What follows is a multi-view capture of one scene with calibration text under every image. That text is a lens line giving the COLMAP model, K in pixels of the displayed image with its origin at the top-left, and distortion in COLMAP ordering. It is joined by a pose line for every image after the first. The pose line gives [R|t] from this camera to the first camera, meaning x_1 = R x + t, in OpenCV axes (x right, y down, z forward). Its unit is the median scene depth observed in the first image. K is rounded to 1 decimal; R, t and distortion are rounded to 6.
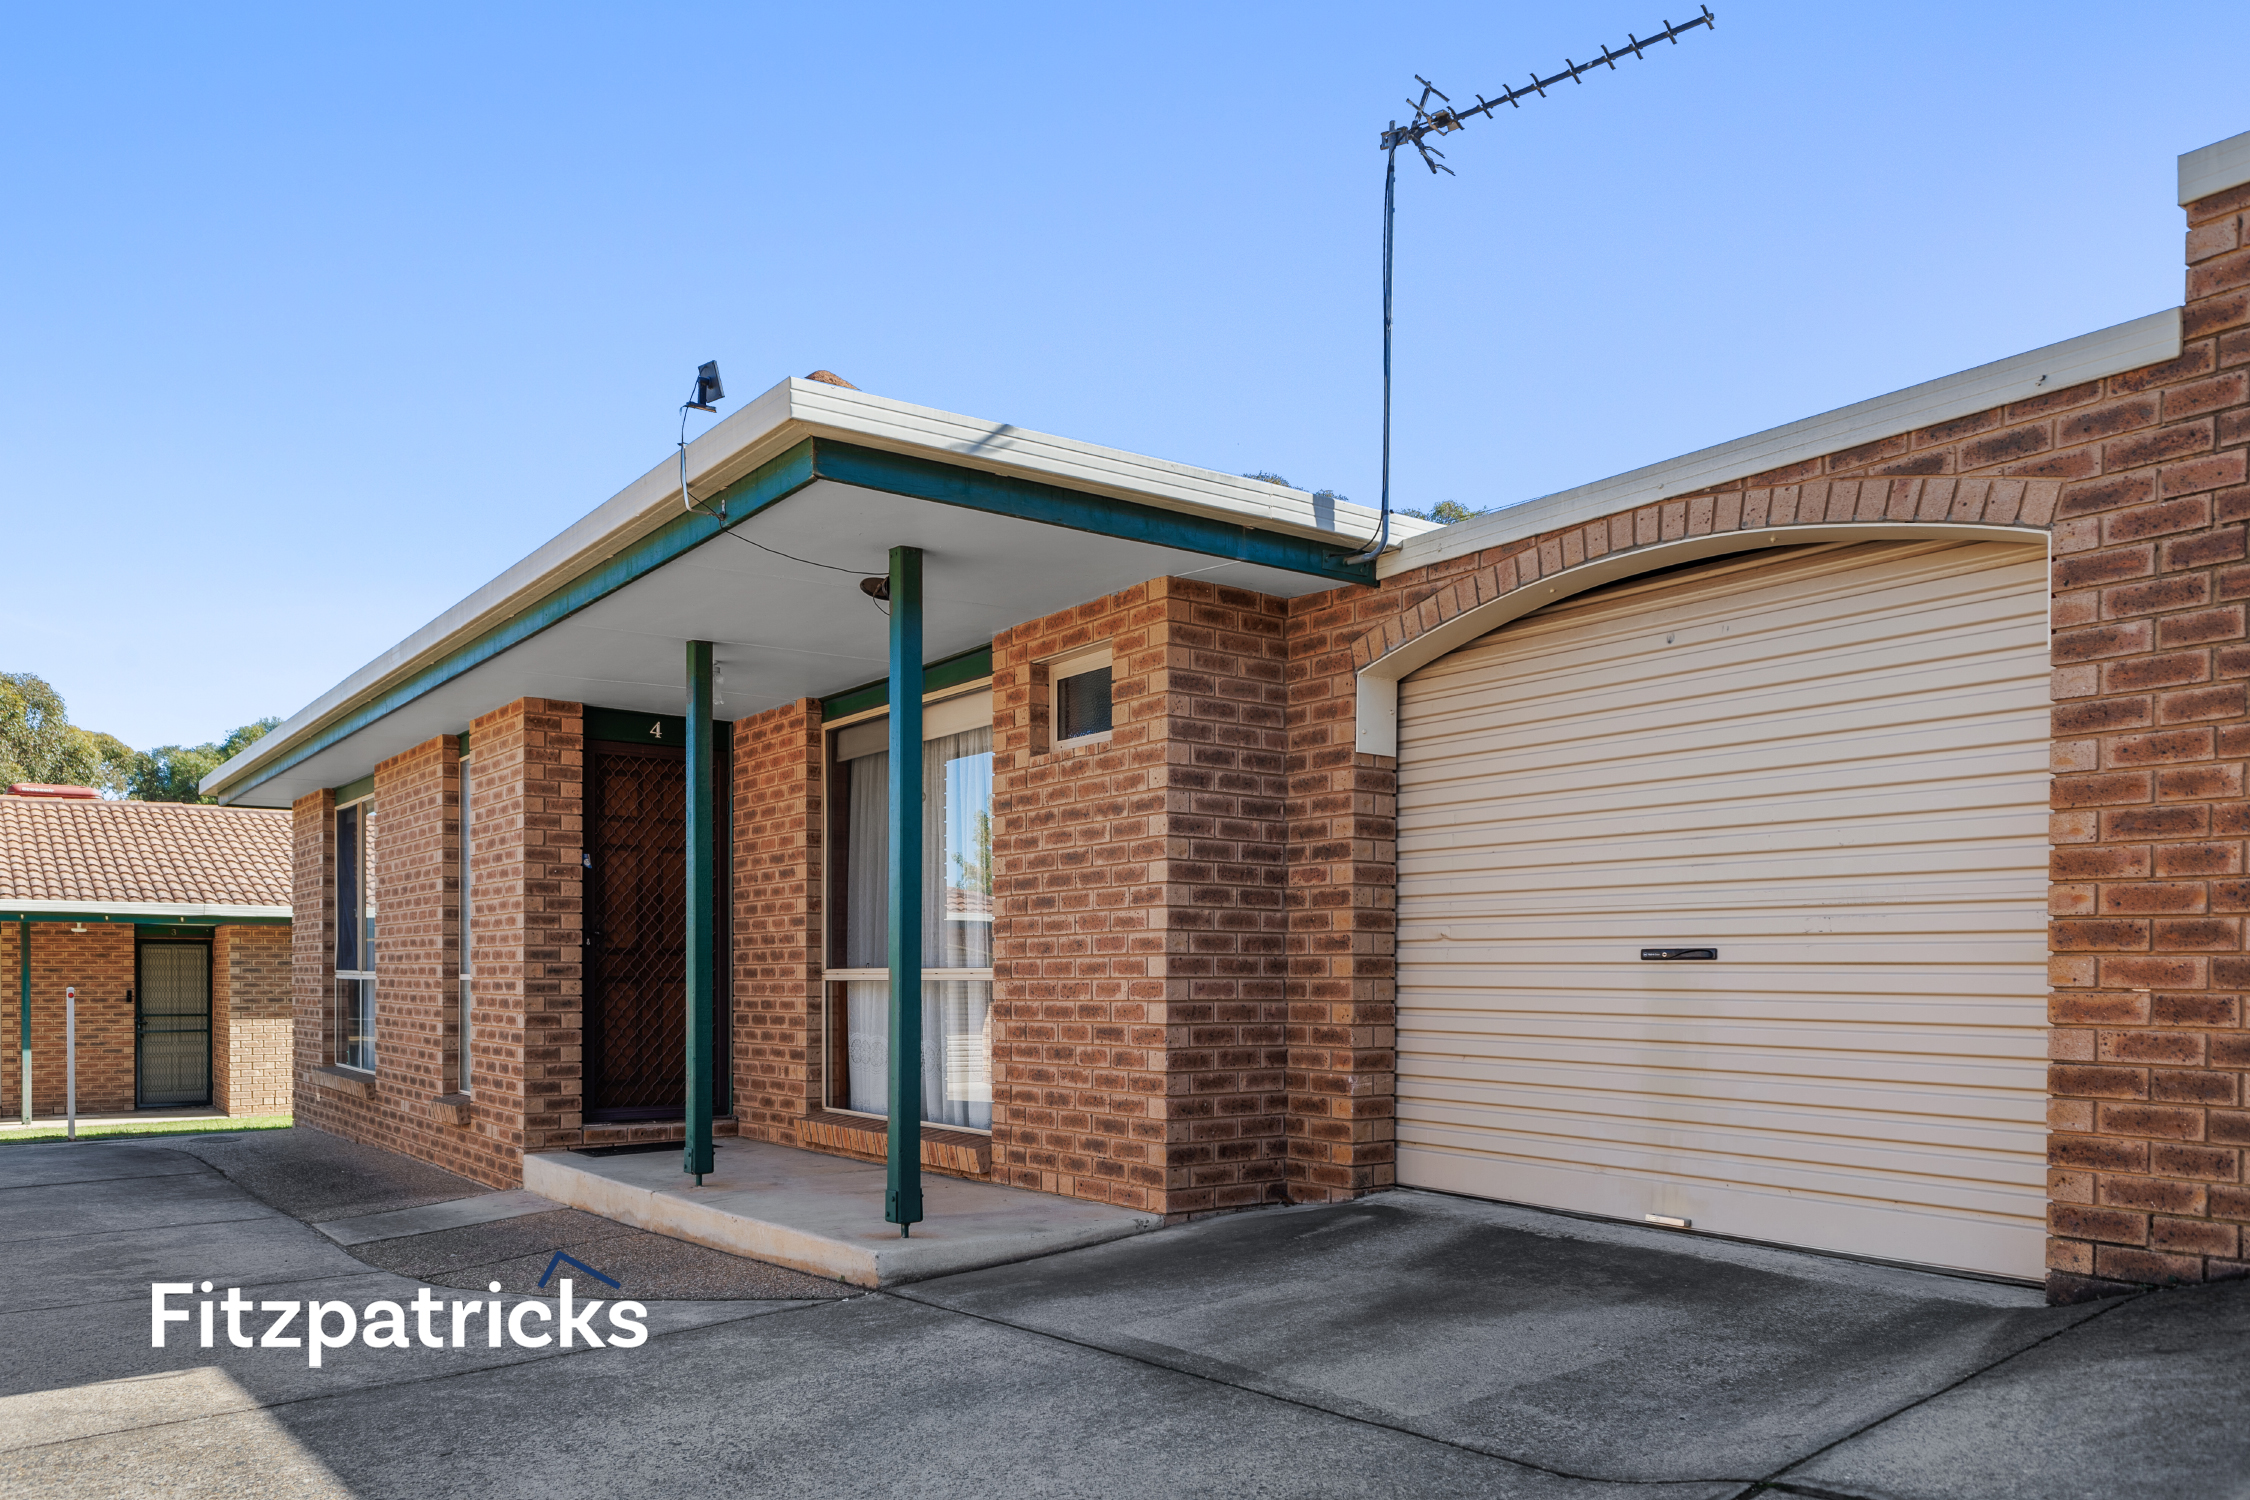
lens RADIAL K [[1700.4, 0, 1120.9], [0, 1700.4, 695.1], [0, 0, 1]] dist [0.012252, -0.033160]
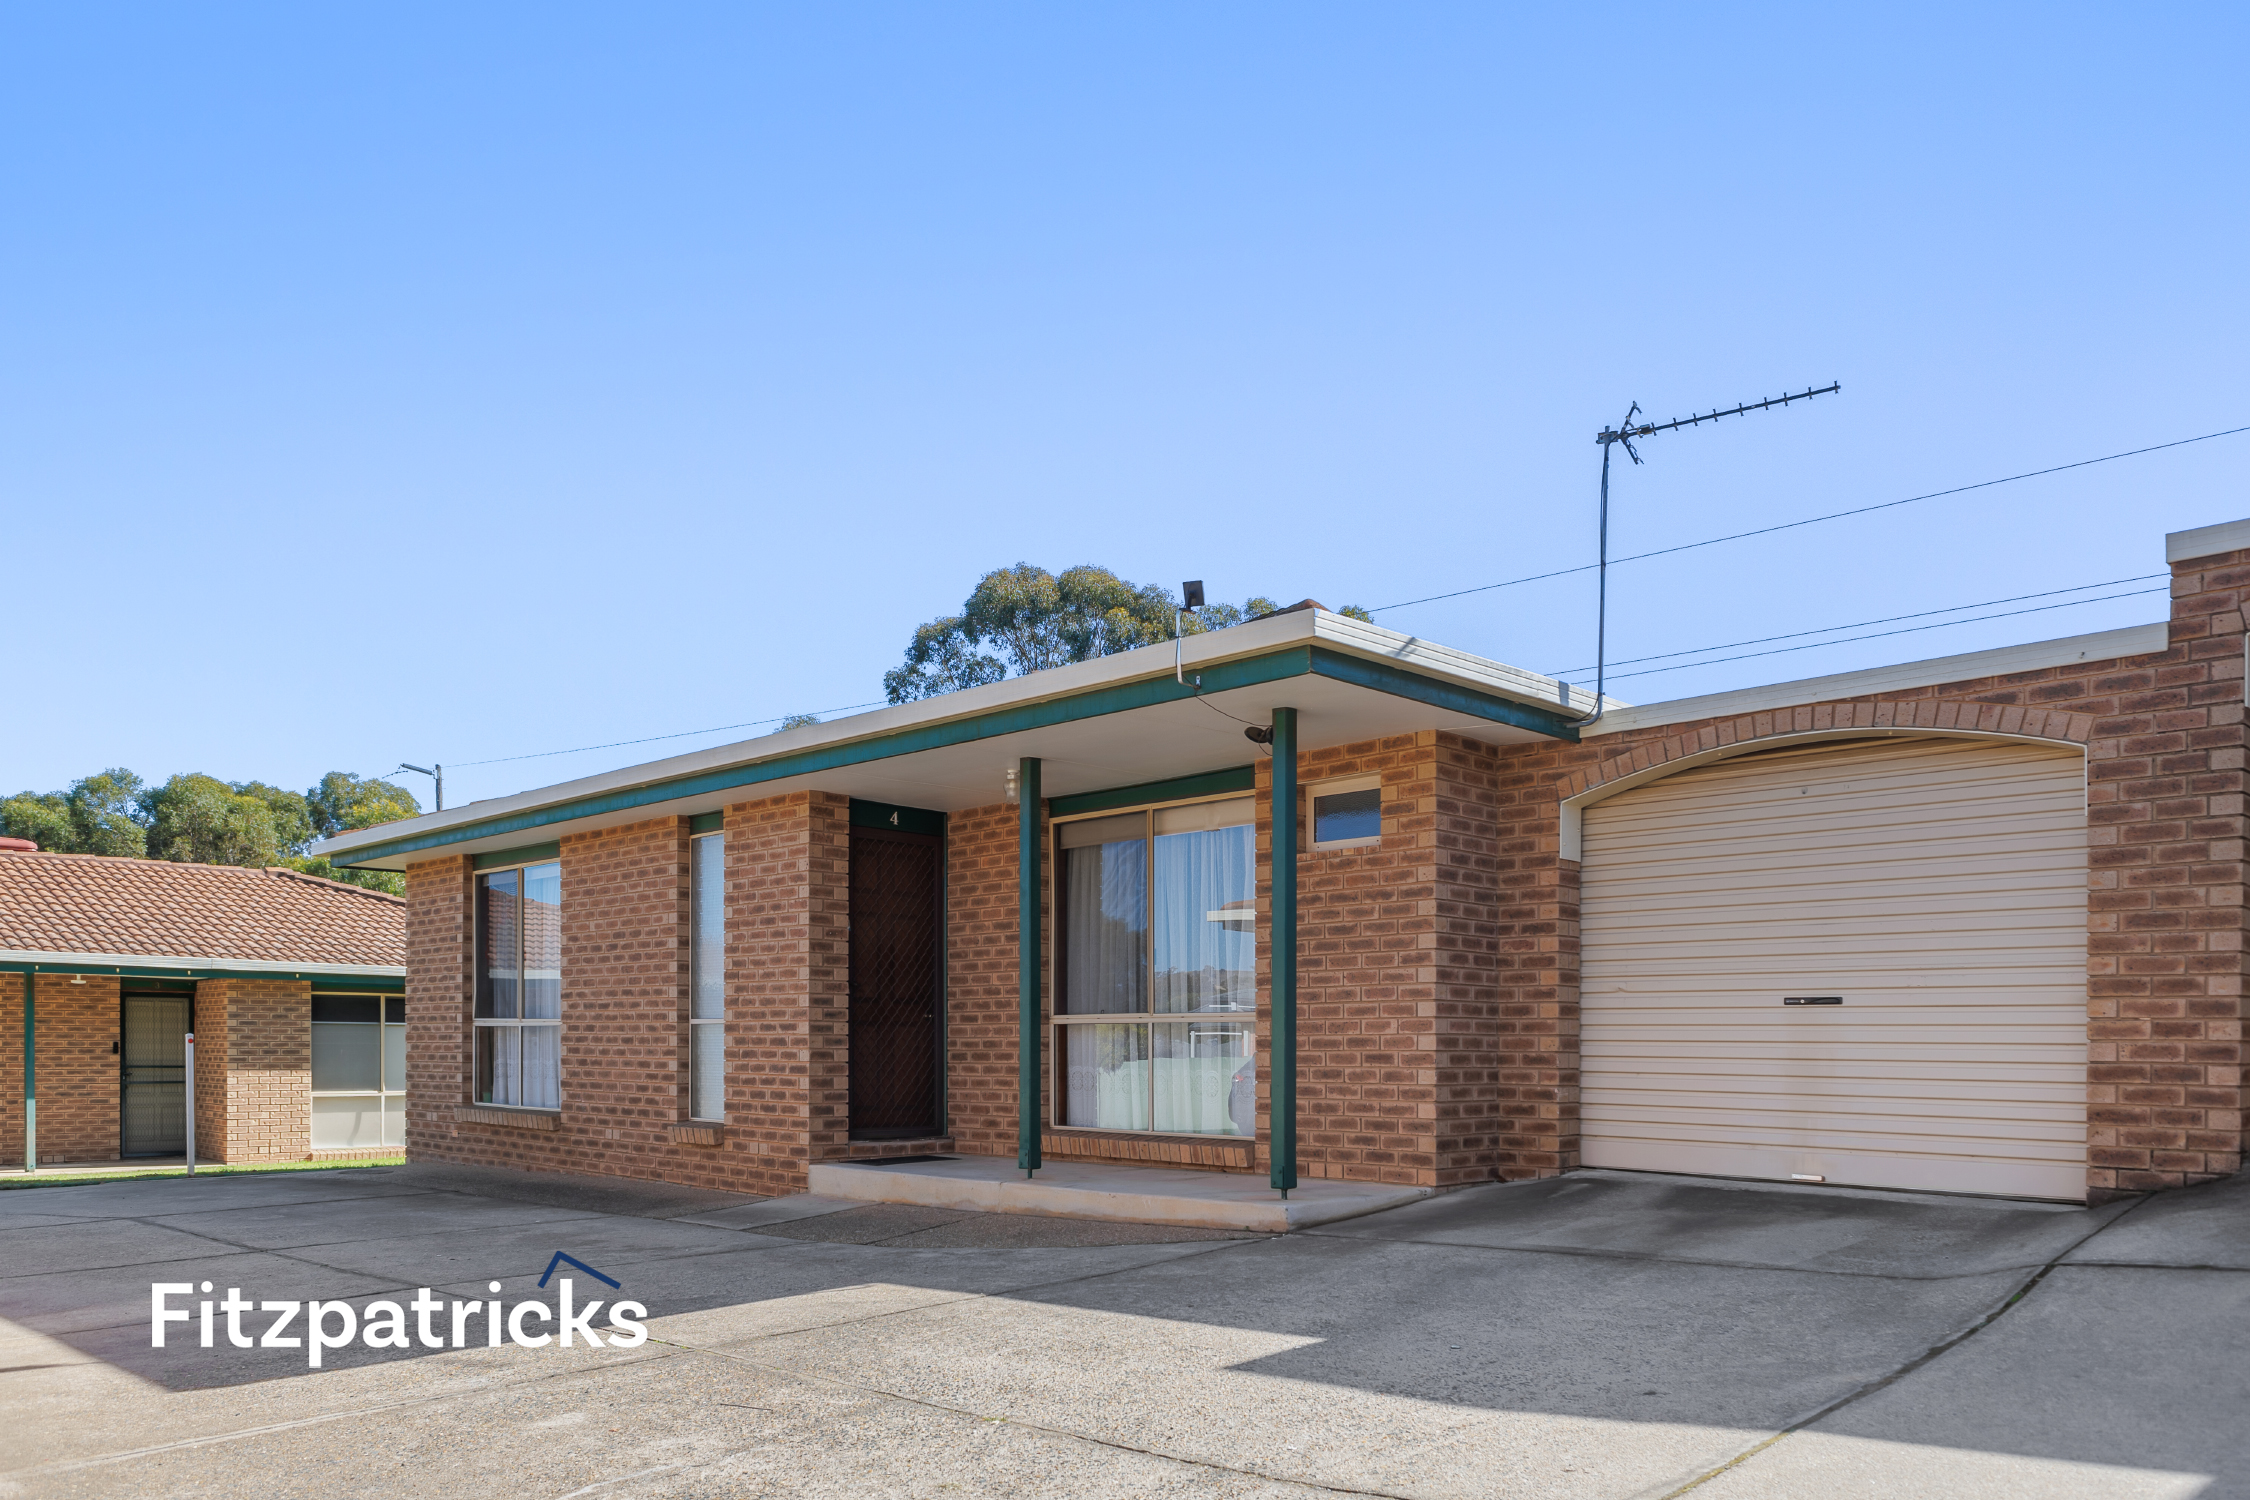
lens RADIAL K [[1700.4, 0, 1120.9], [0, 1700.4, 695.1], [0, 0, 1]] dist [0.012252, -0.033160]
pose [[0.986385, 0.037861, 0.160036, -0.456950], [-0.031304, 0.998572, -0.043295, -0.029640], [-0.161447, 0.037696, 0.986161, -0.346887]]
